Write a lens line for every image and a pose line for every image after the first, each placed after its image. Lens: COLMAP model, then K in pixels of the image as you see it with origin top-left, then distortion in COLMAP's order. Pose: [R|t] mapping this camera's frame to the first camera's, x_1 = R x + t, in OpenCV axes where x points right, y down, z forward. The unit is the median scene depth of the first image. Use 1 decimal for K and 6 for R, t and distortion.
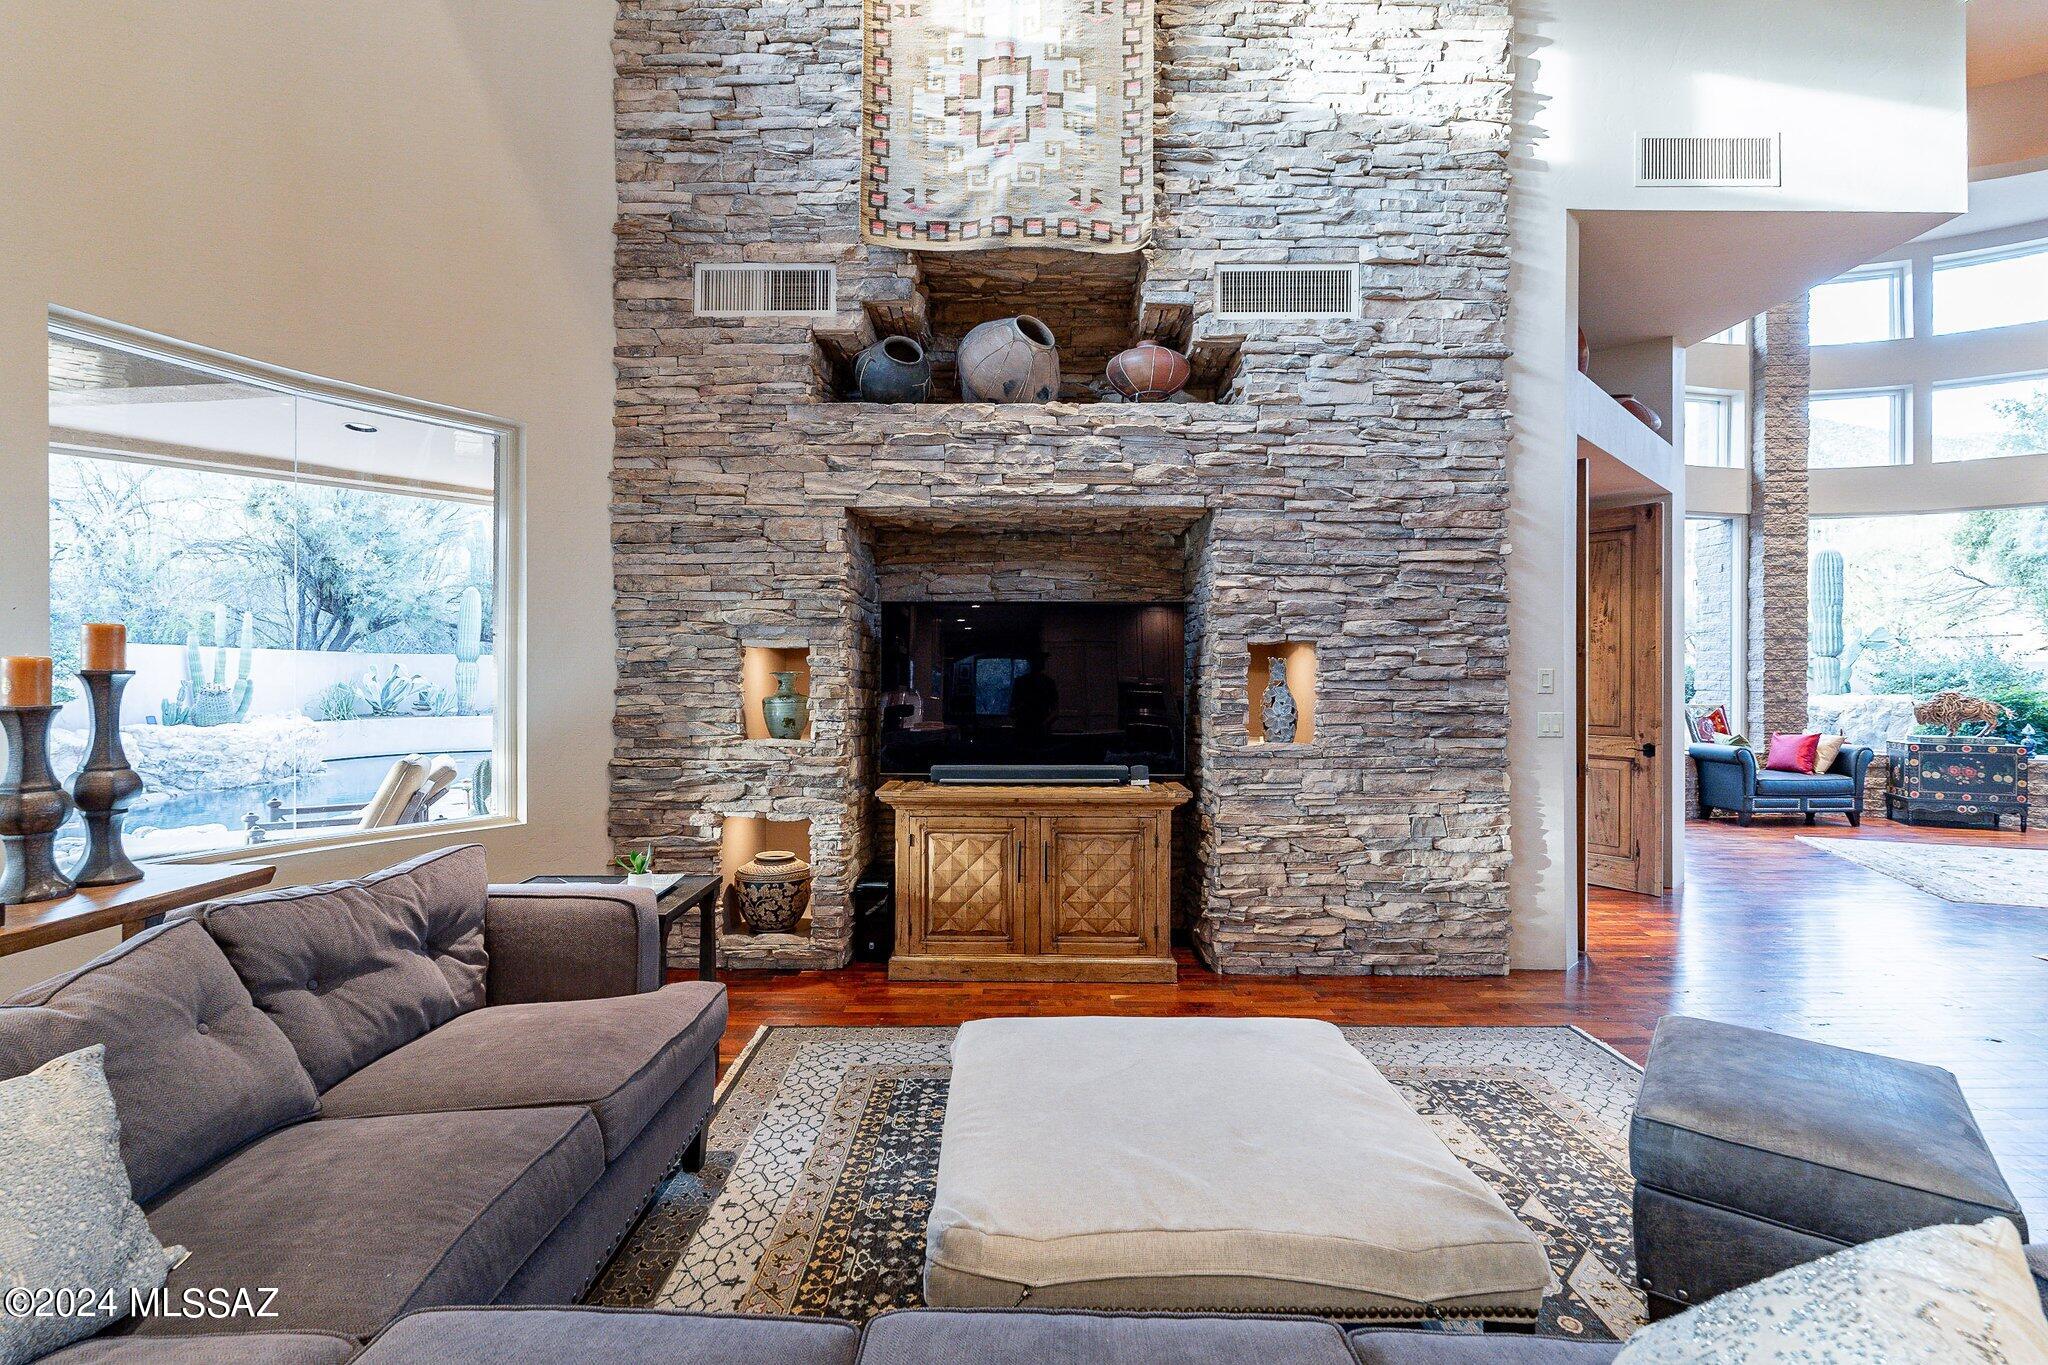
lens RADIAL K [[910.8, 0, 1016.9], [0, 910.8, 672.0], [0, 0, 1]] dist [-0.004975, 0.000292]
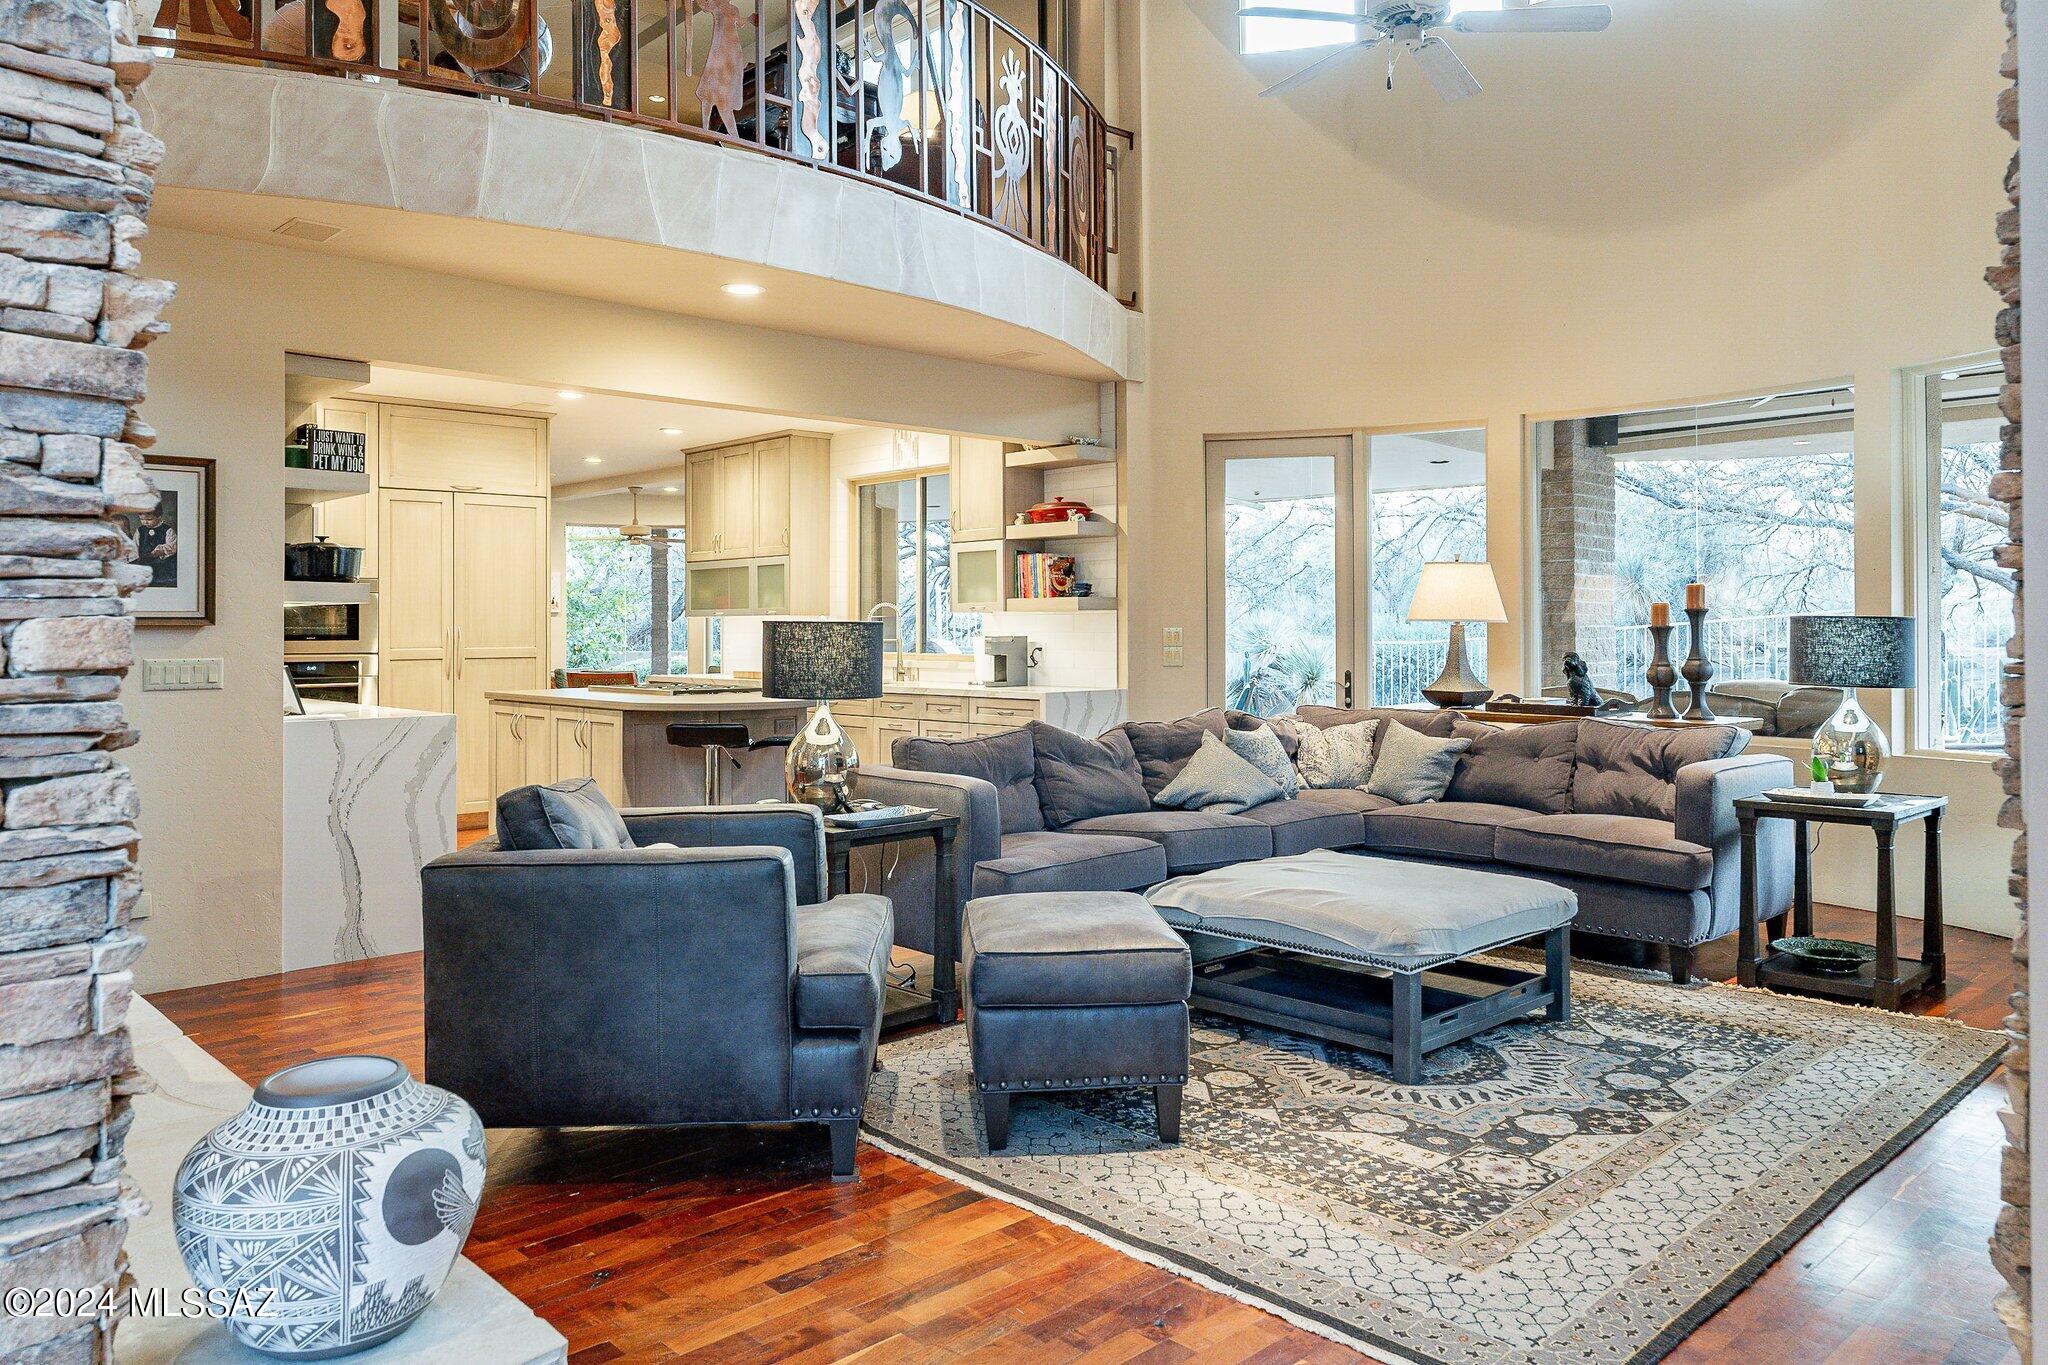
lens RADIAL K [[1439.7, 0, 1031.5], [0, 1439.7, 594.3], [0, 0, 1]] dist [0.002169, 0.001499]
pose [[-0.720618, -0.017207, -0.693119, 1.053332], [0.002212, 0.999630, -0.027116, 0.022587], [0.693329, -0.021073, -0.720313, 1.105661]]
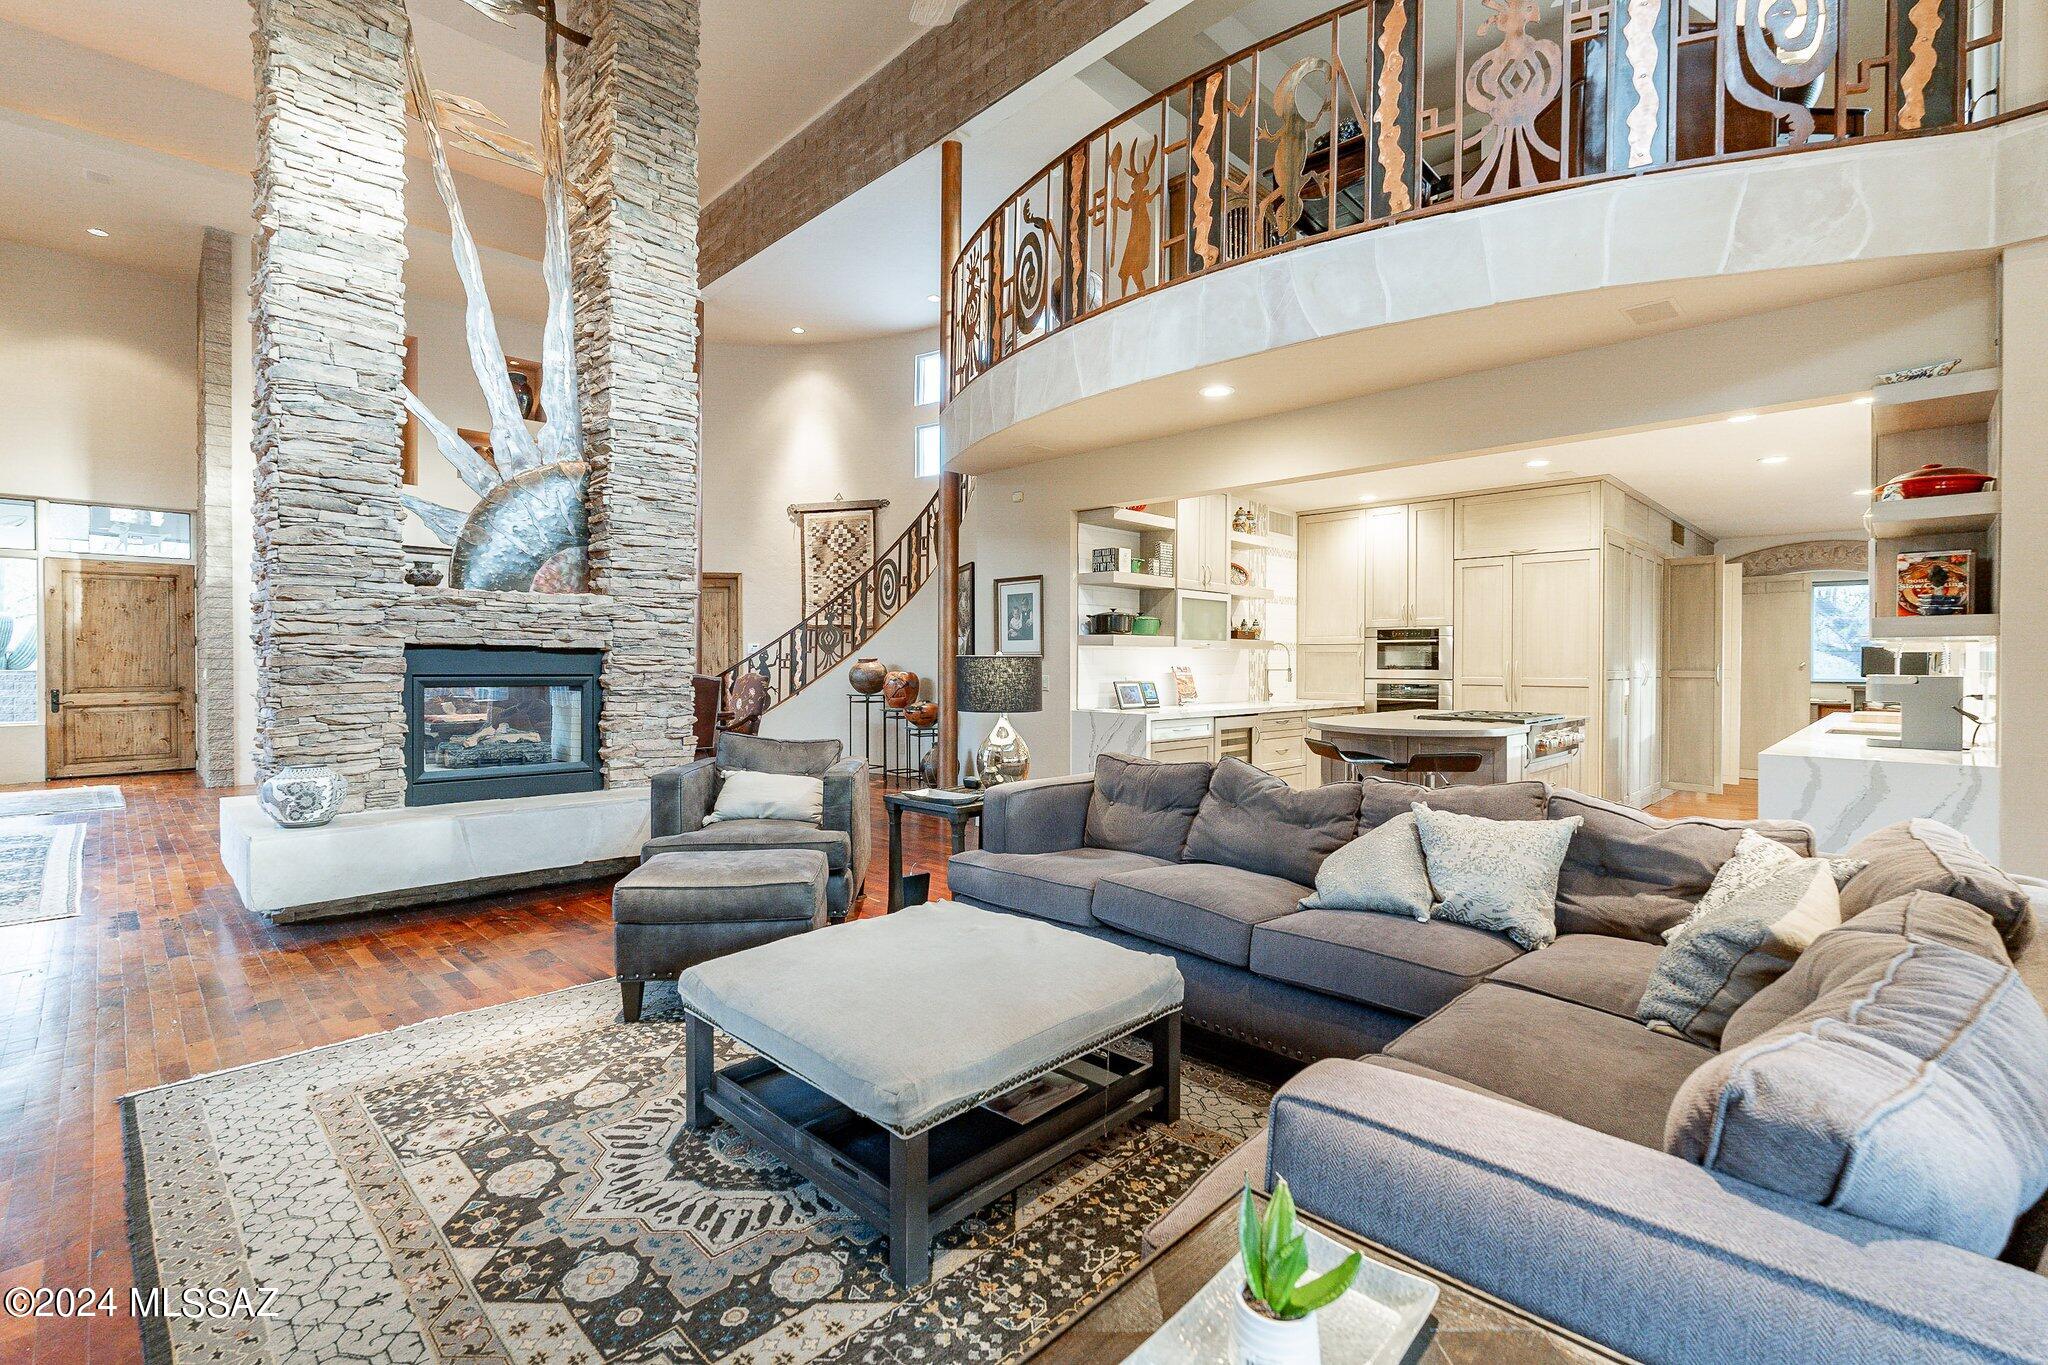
lens RADIAL K [[905.4, 0, 1019.3], [0, 905.4, 667.7], [0, 0, 1]] dist [-0.002660, -0.000668]
pose [[-0.715422, -0.009921, 0.698622, -0.375889], [-0.007177, 0.999951, 0.006850, 0.018297], [-0.698656, -0.000113, -0.715458, 0.856760]]
